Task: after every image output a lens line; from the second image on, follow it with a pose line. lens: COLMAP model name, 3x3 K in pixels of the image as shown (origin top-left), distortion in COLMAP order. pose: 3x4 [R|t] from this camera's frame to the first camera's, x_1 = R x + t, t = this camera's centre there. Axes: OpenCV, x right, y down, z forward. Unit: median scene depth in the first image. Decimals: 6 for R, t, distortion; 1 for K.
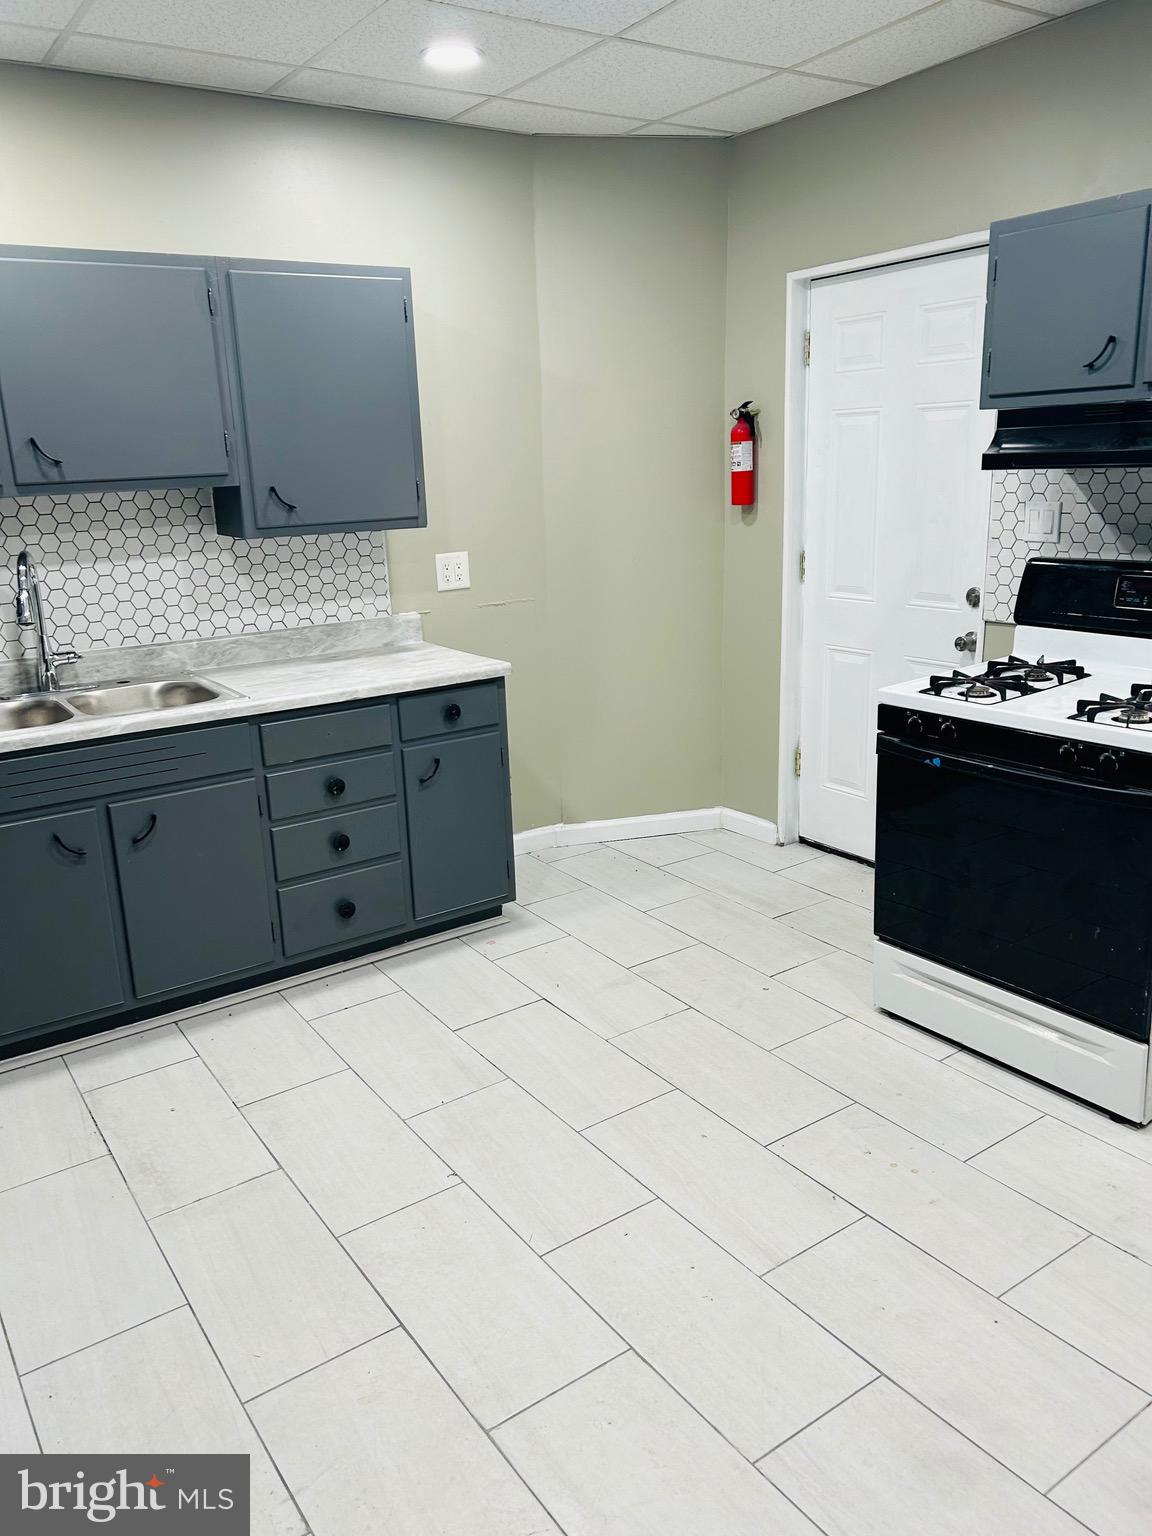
lens RADIAL K [[1147.3, 0, 571.5], [0, 1147.3, 763.7], [0, 0, 1]] dist [0.008808, -0.016437]
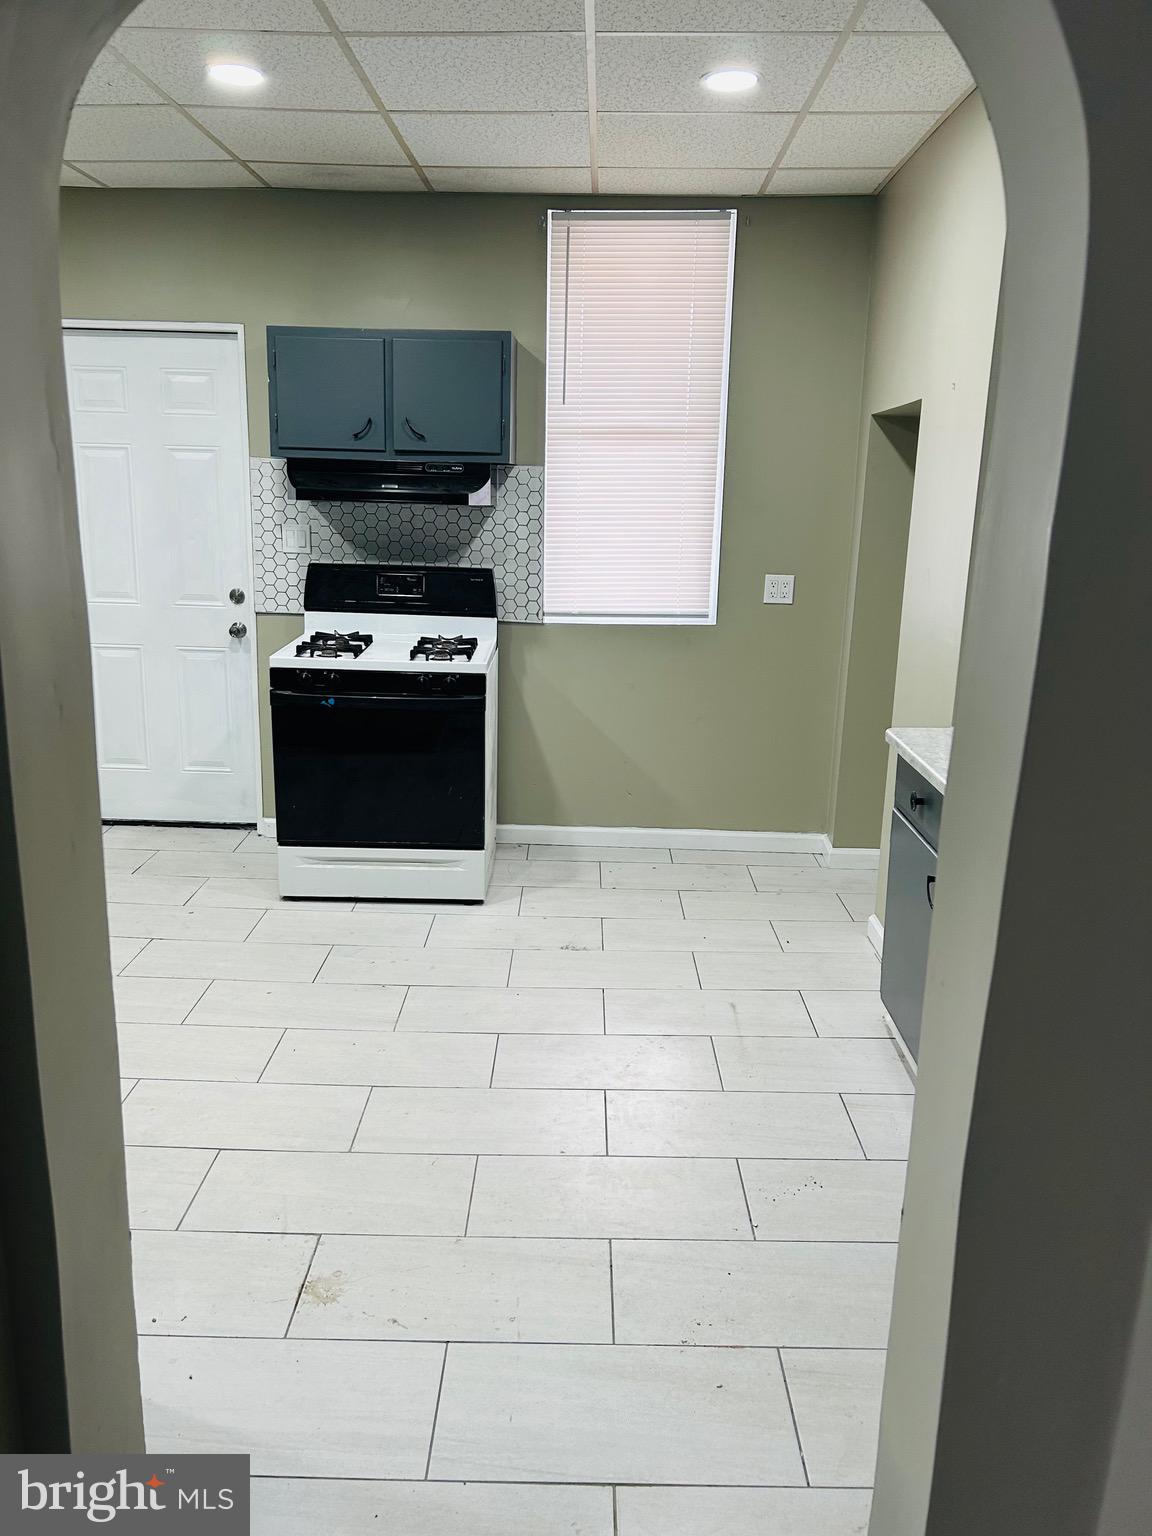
lens RADIAL K [[1147.3, 0, 570.9], [0, 1147.3, 773.6], [0, 0, 1]] dist [0.008808, -0.016437]
pose [[0.572950, -0.147711, 0.806170, -0.611234], [0.162539, 0.984567, 0.064881, 0.038226], [-0.803312, 0.093860, 0.588116, -0.074852]]
